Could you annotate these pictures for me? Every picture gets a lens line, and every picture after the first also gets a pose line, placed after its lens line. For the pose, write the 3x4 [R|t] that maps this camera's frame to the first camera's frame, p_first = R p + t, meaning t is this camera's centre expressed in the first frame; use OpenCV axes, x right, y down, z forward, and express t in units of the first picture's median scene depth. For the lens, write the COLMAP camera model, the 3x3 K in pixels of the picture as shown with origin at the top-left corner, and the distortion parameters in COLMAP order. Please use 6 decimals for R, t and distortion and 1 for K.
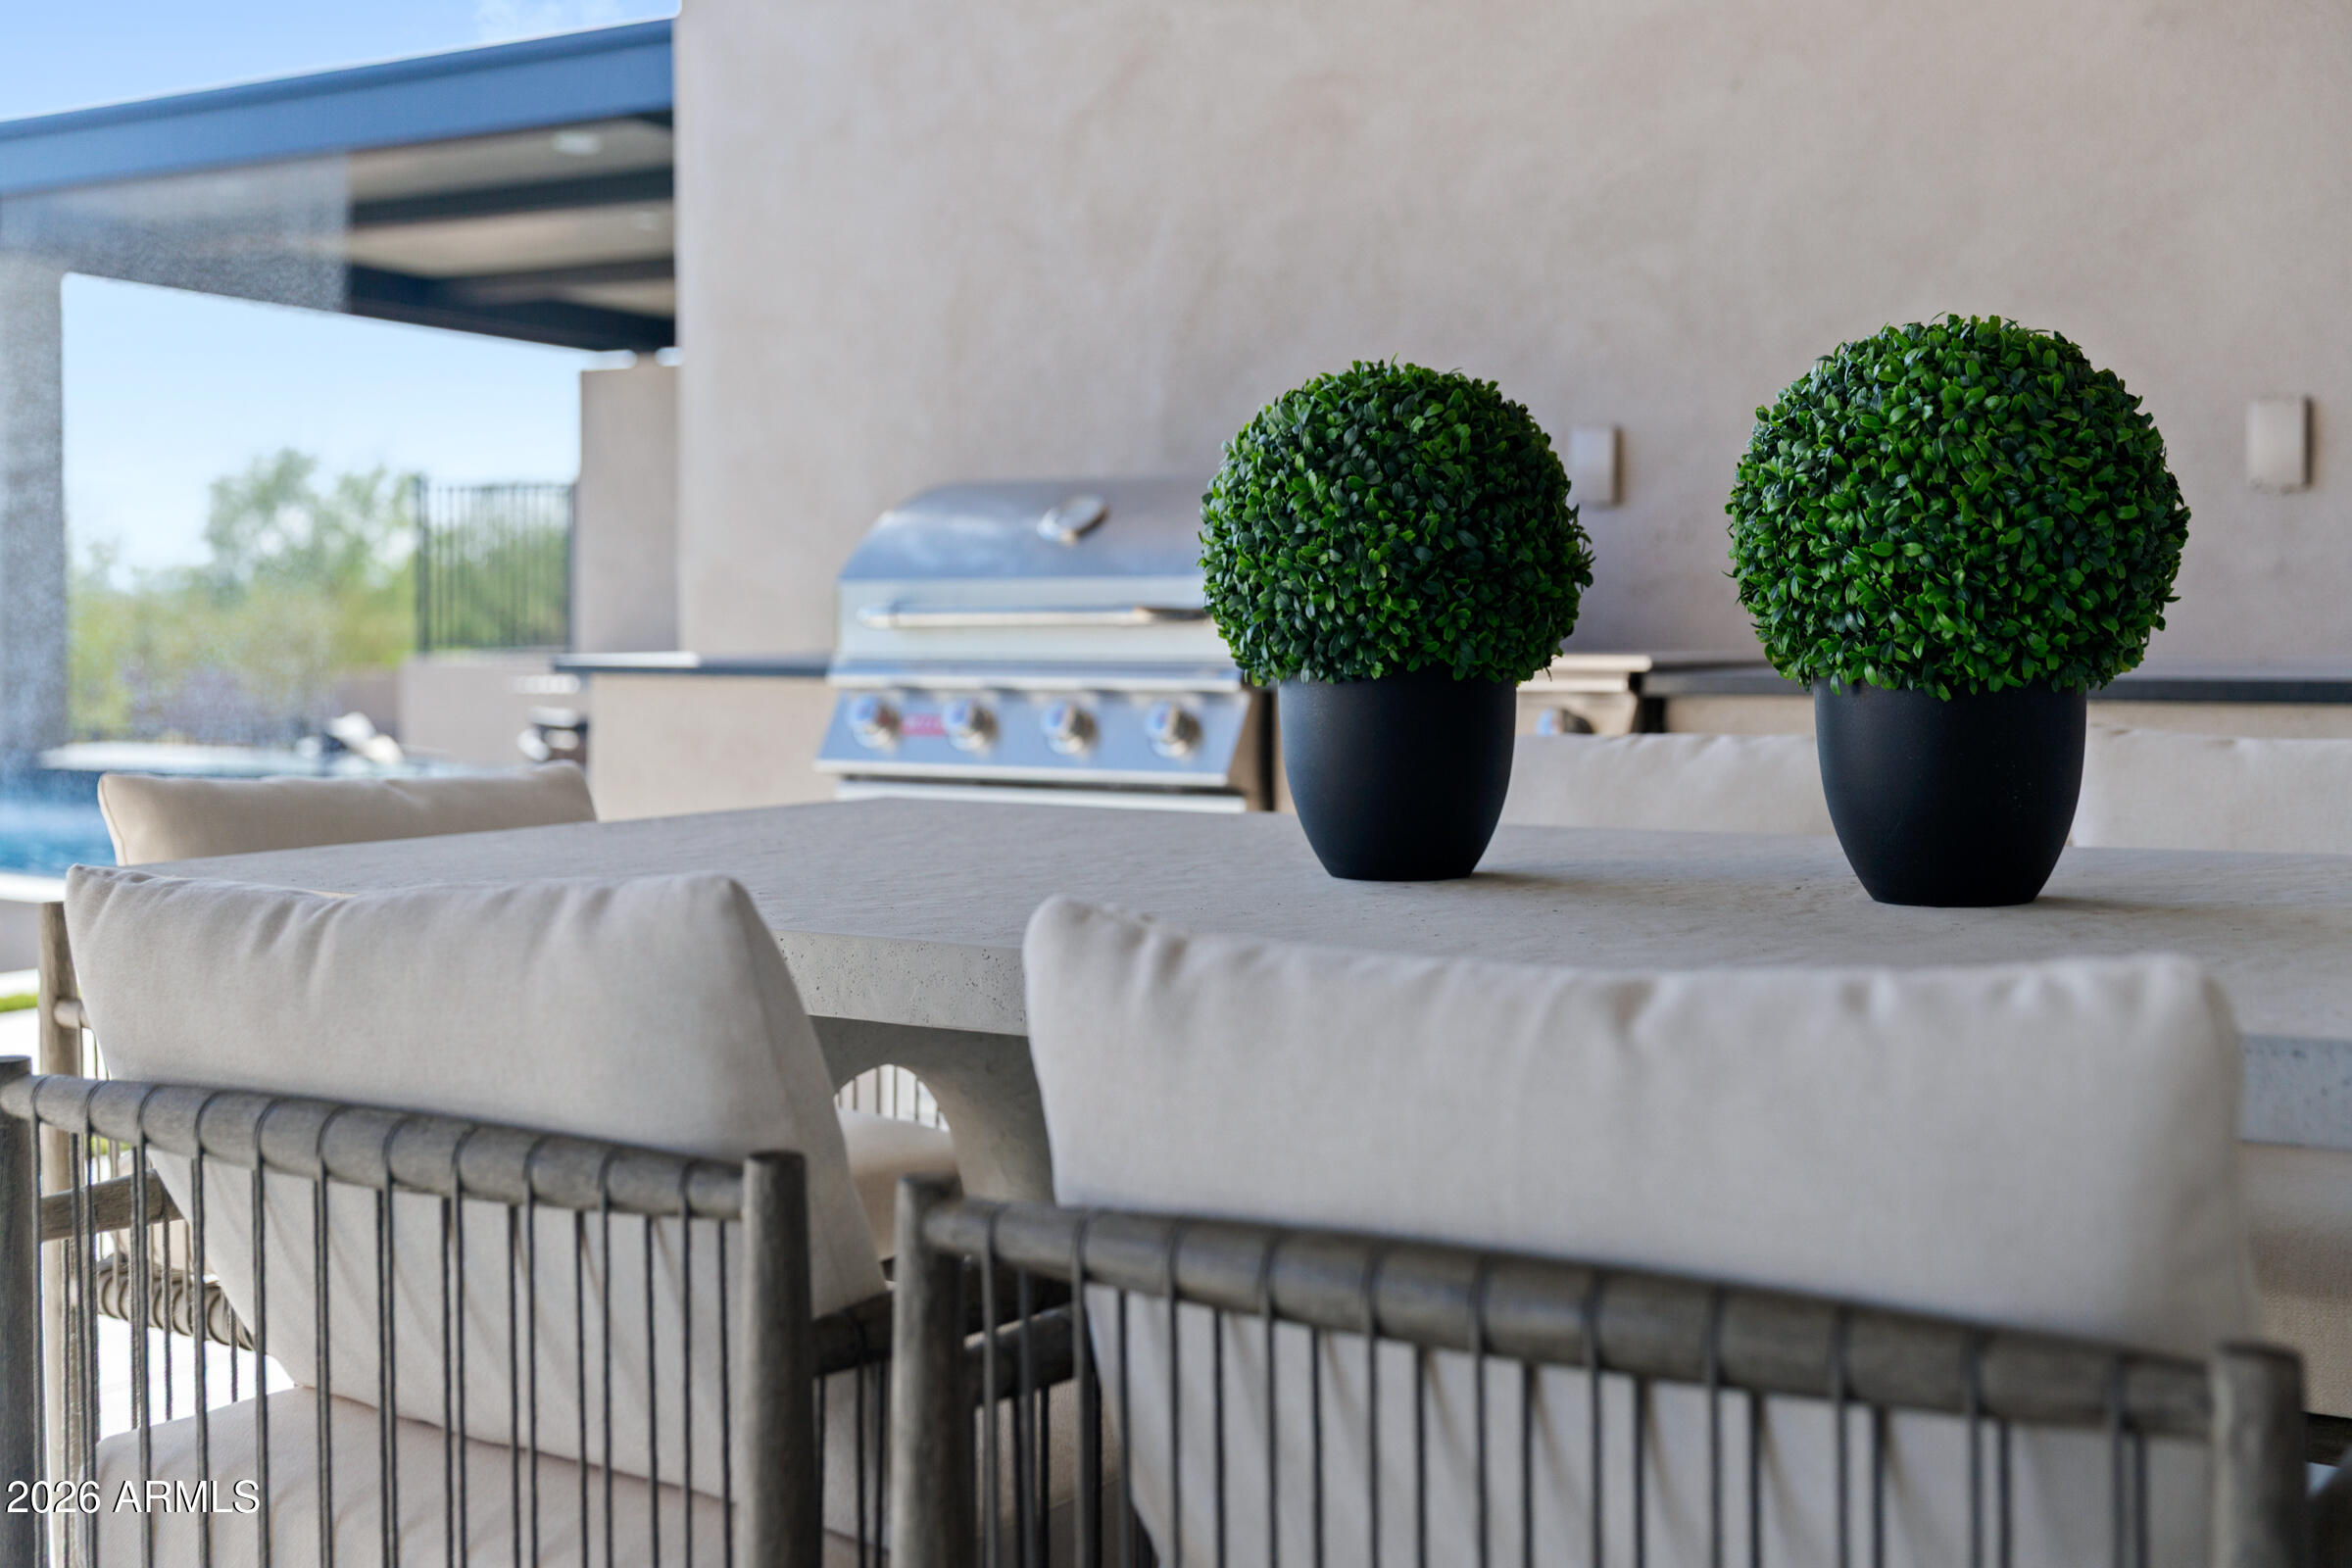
lens RADIAL K [[3047.6, 0, 1176.0], [0, 3047.6, 784.0], [0, 0, 1]] dist [-0.213666, 0.012583]
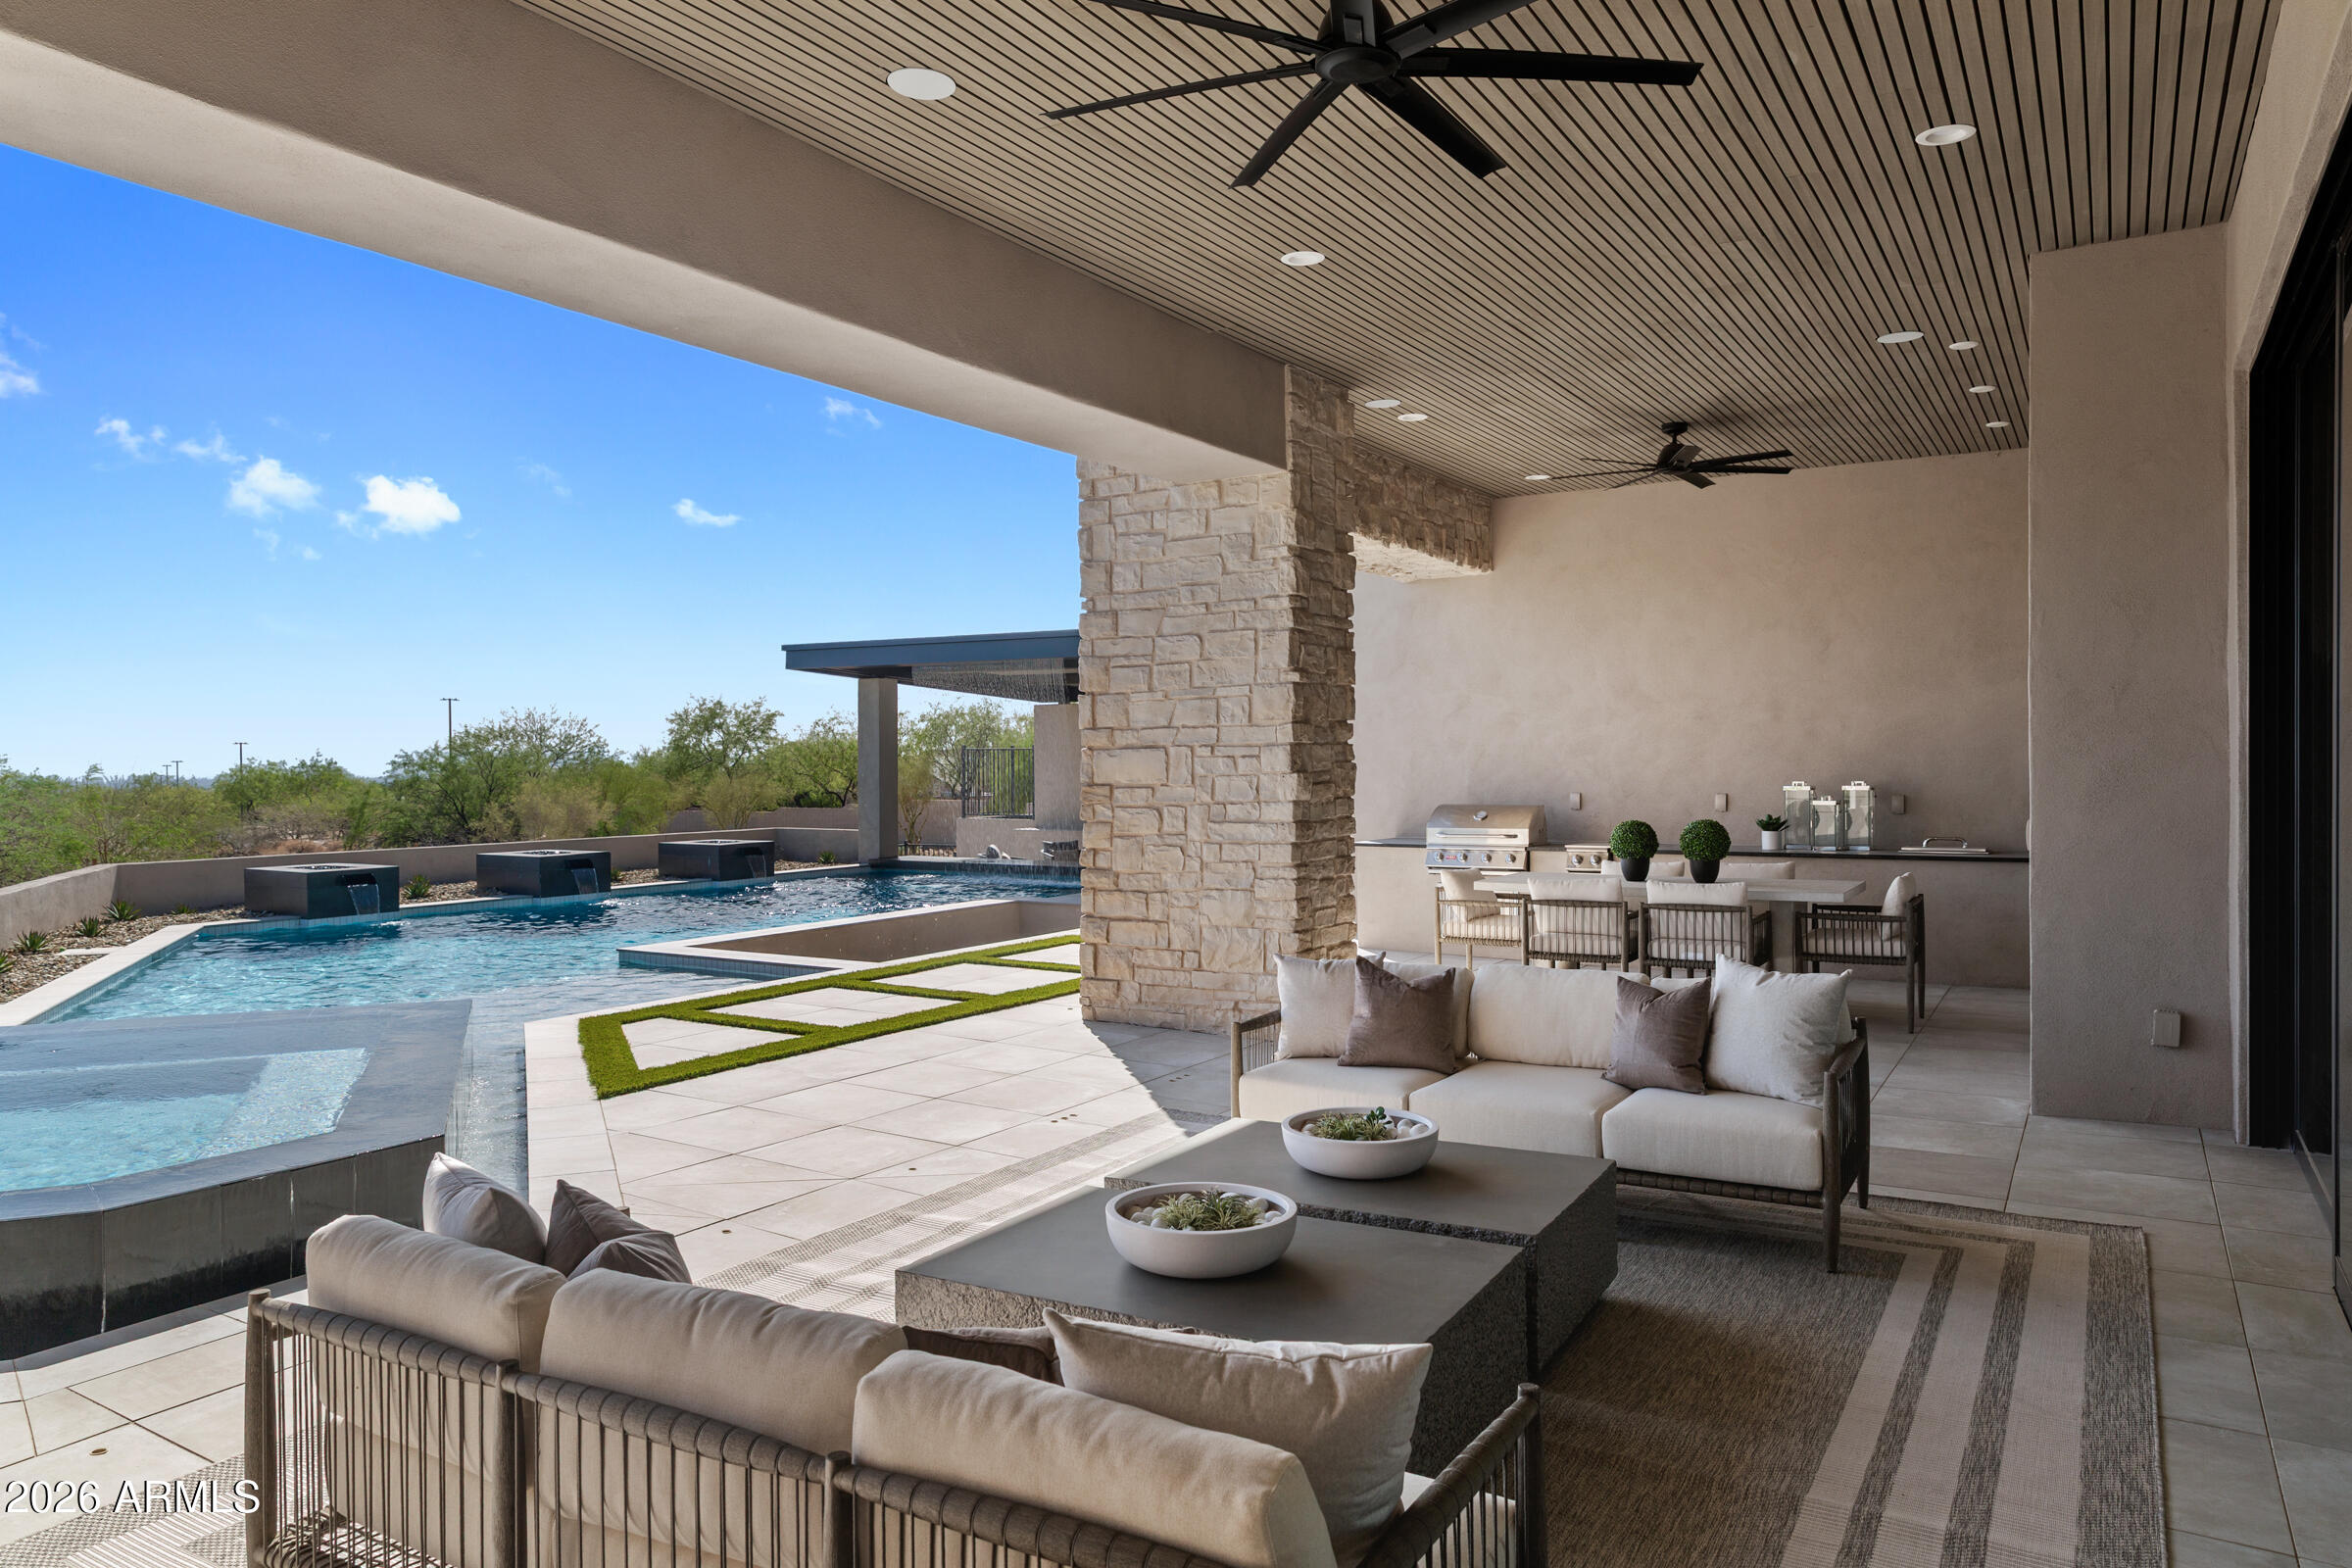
lens RADIAL K [[1637.0, 0, 1176.0], [0, 1637.0, 784.0], [0, 0, 1]] dist [-0.001832, -0.000229]
pose [[0.997772, 0.003957, 0.066596, -1.654491], [-0.000554, 0.998696, -0.051041, -0.004548], [-0.066711, 0.050891, 0.996474, -3.807952]]
